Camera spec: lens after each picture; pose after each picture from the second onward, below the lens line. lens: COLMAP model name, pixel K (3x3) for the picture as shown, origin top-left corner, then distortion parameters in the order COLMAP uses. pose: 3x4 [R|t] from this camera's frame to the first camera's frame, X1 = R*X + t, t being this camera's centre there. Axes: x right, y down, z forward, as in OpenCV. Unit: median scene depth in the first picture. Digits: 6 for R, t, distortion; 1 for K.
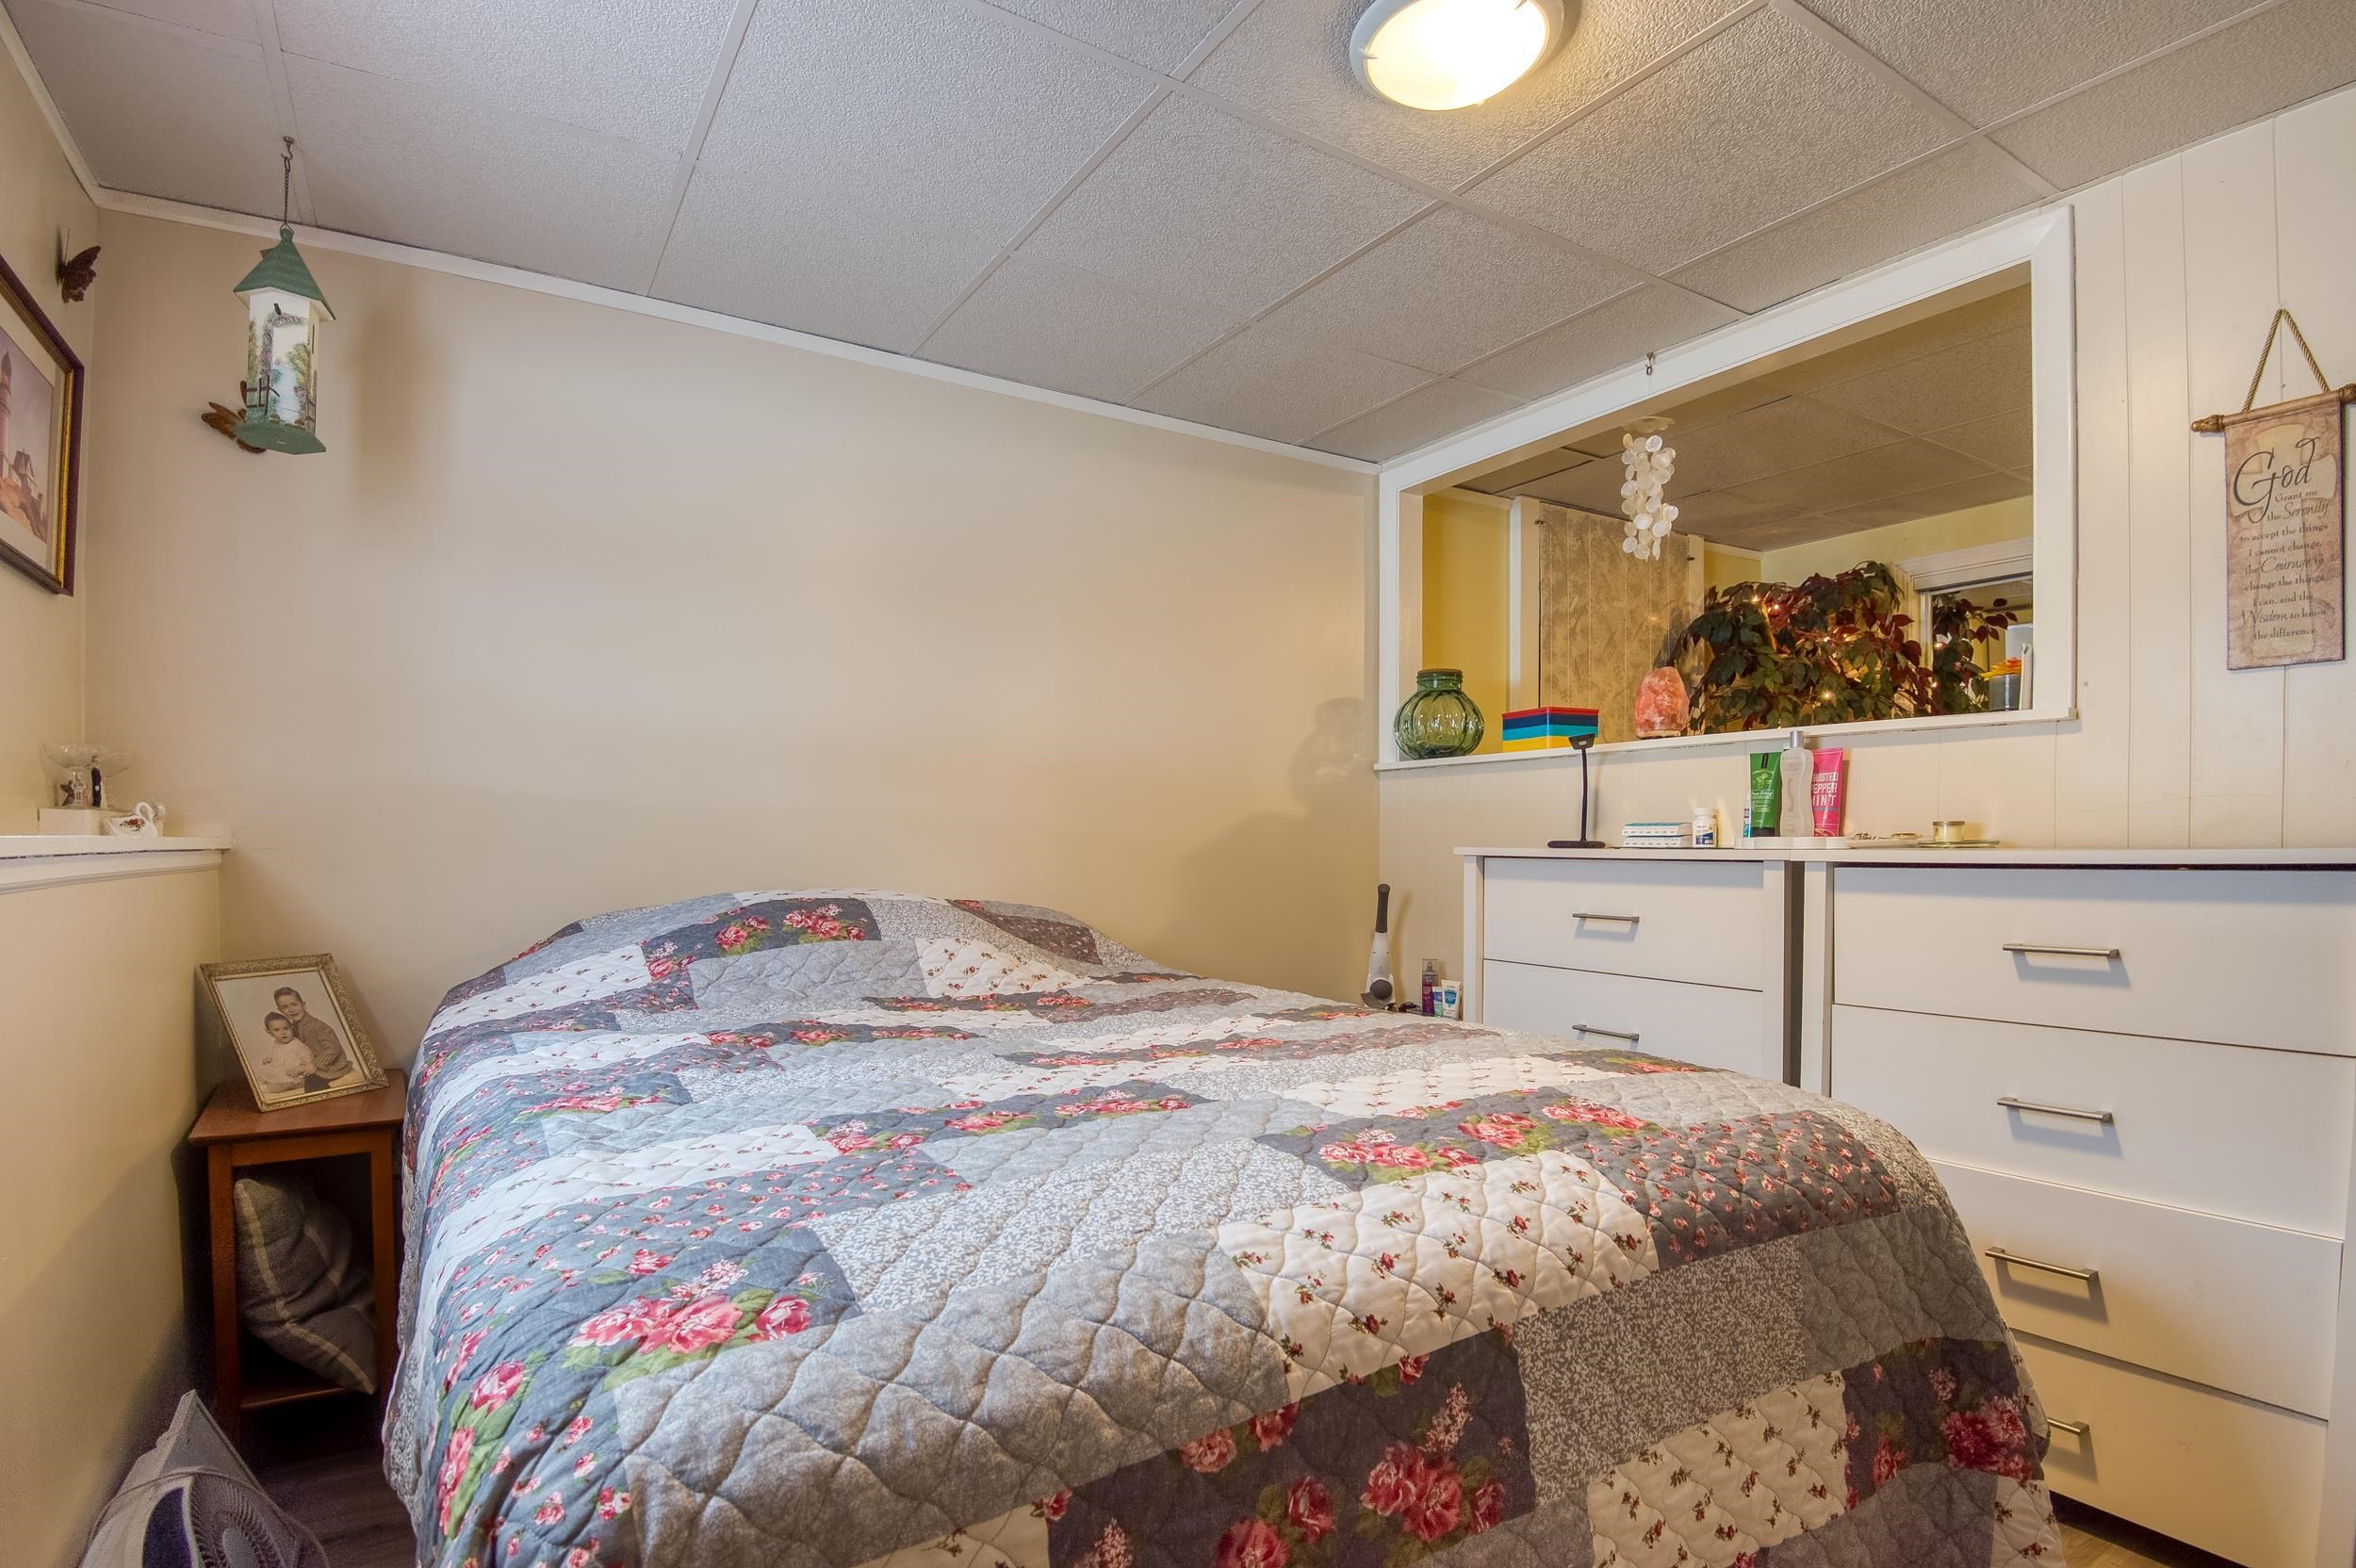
lens RADIAL K [[1089.3, 0, 1146.2], [0, 1089.3, 824.6], [0, 0, 1]] dist [-0.016942, -0.009292]
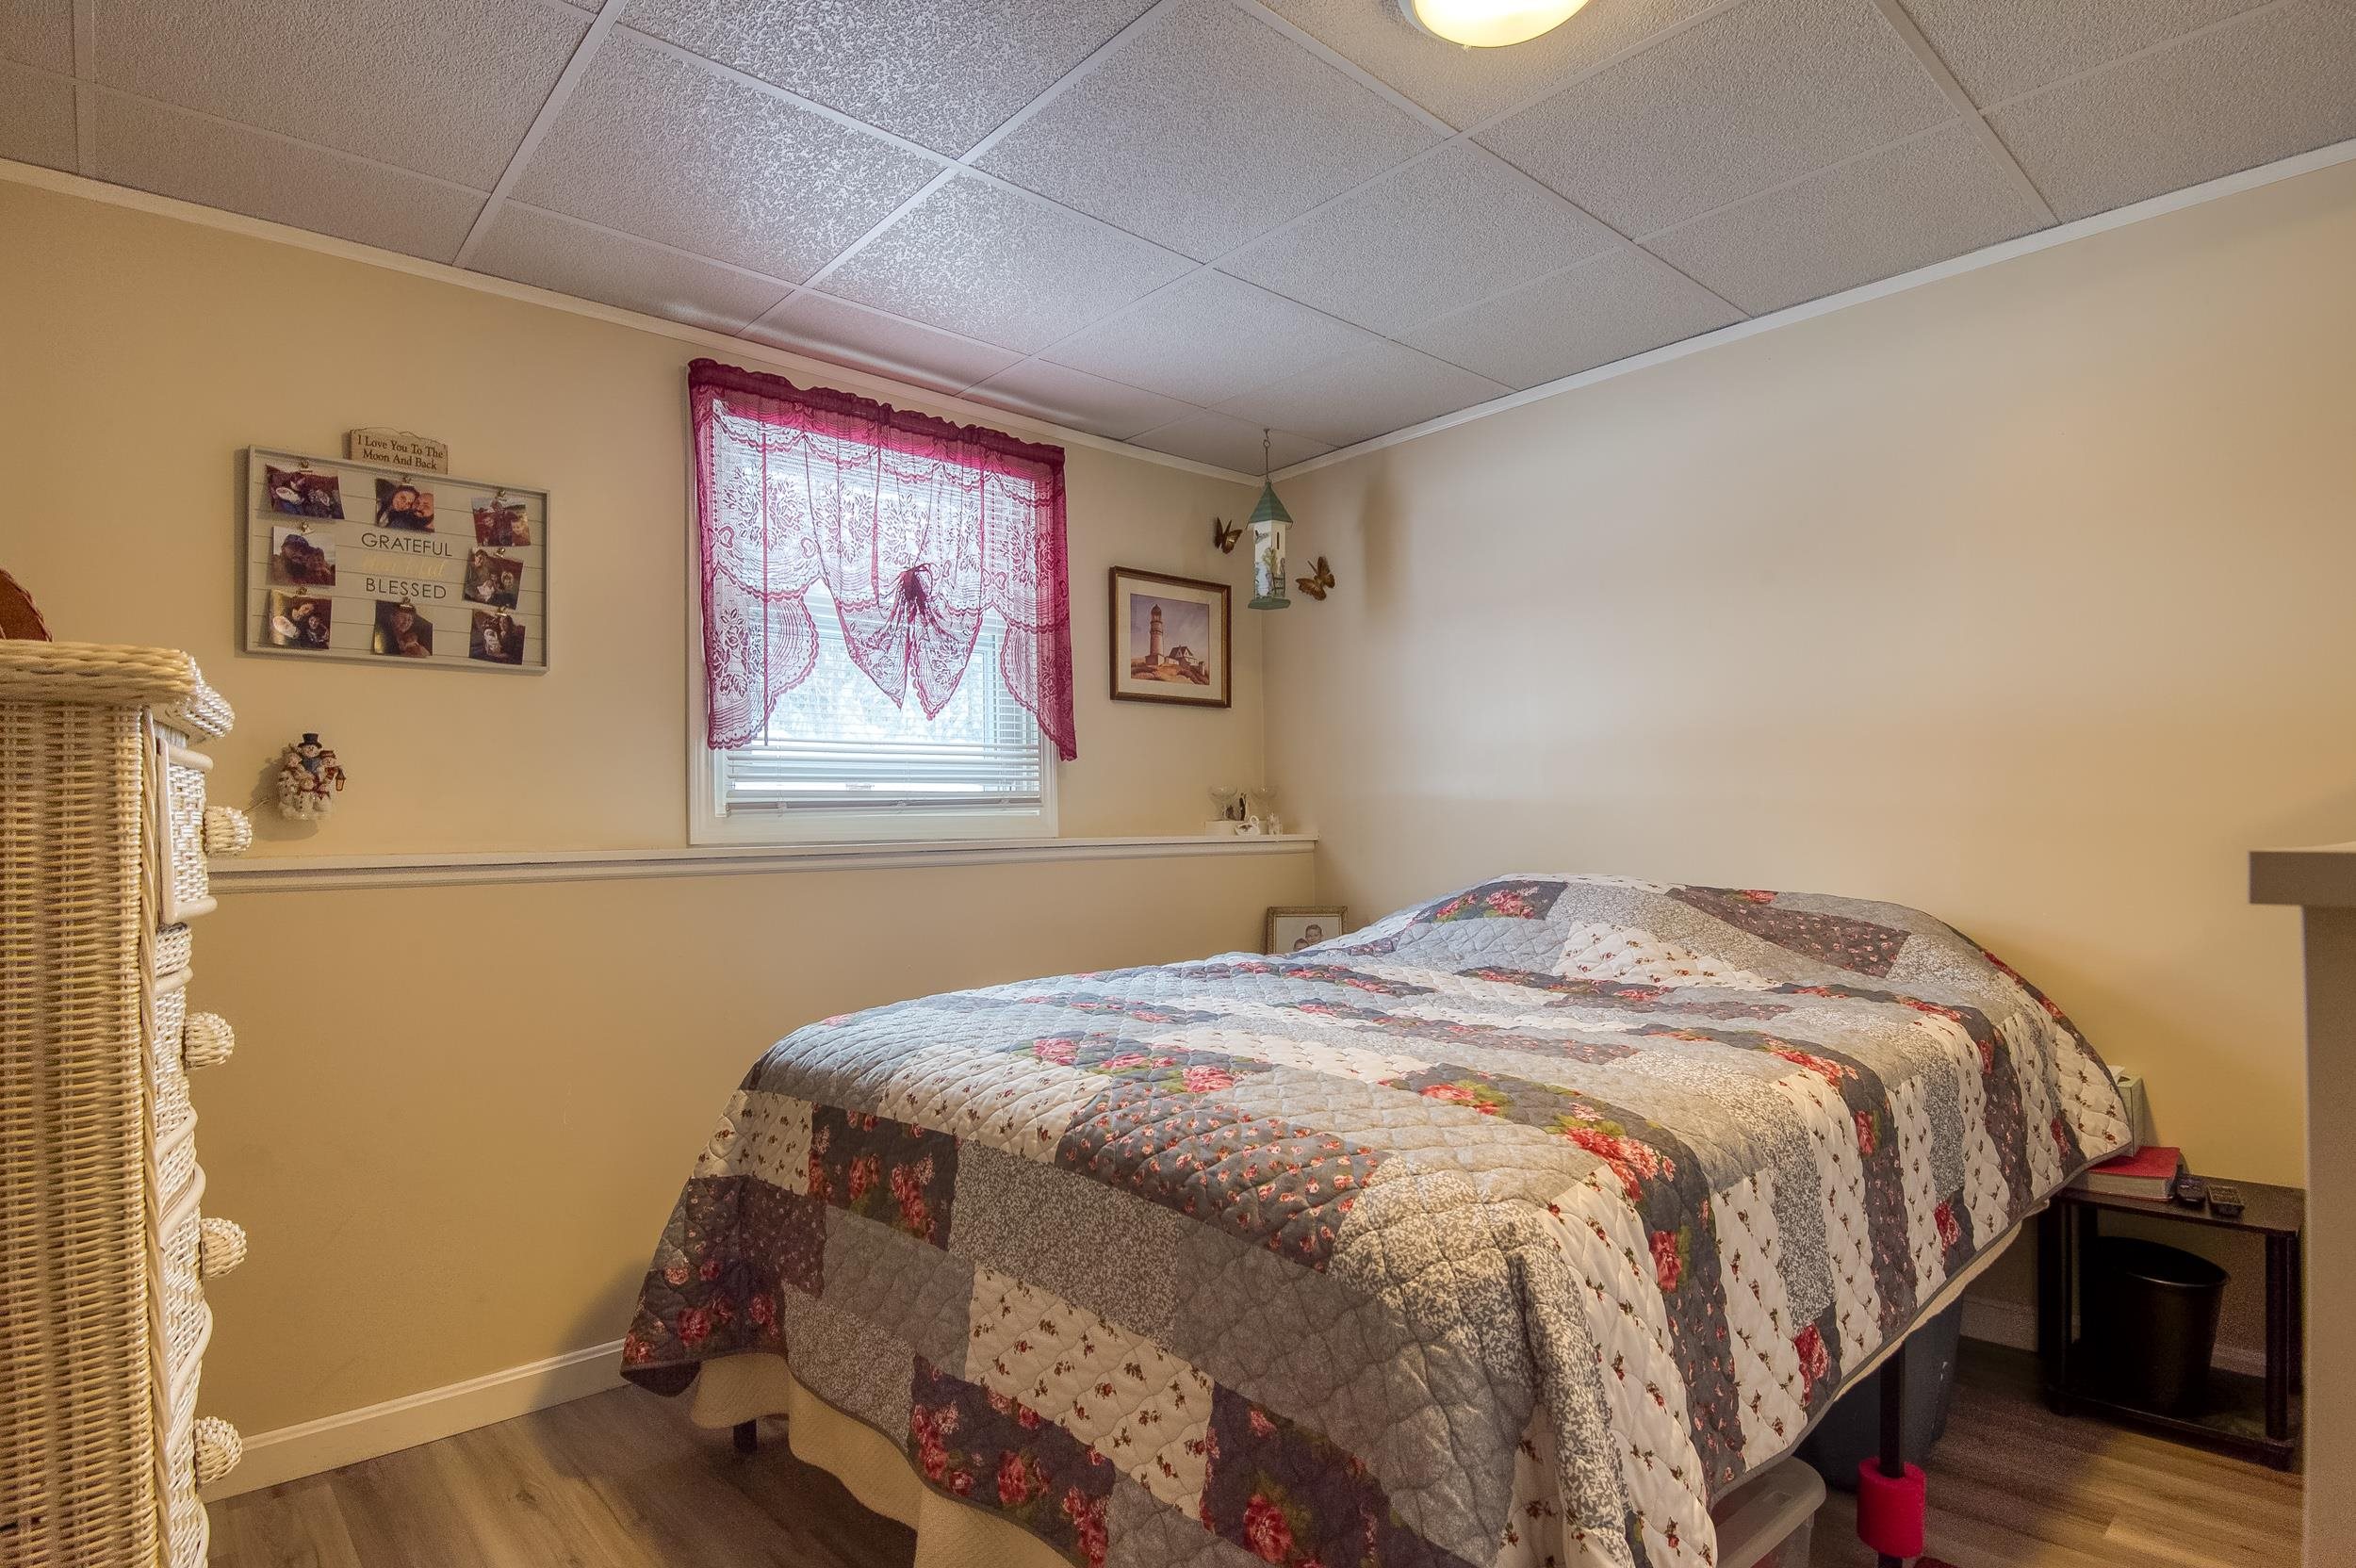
lens RADIAL K [[1089.3, 0, 1146.2], [0, 1089.3, 824.6], [0, 0, 1]] dist [-0.016942, -0.009292]
pose [[0.248241, -0.017023, -0.968549, 1.625329], [0.028597, 0.999539, -0.010239, 0.017034], [0.968276, -0.025156, 0.248614, 0.722636]]
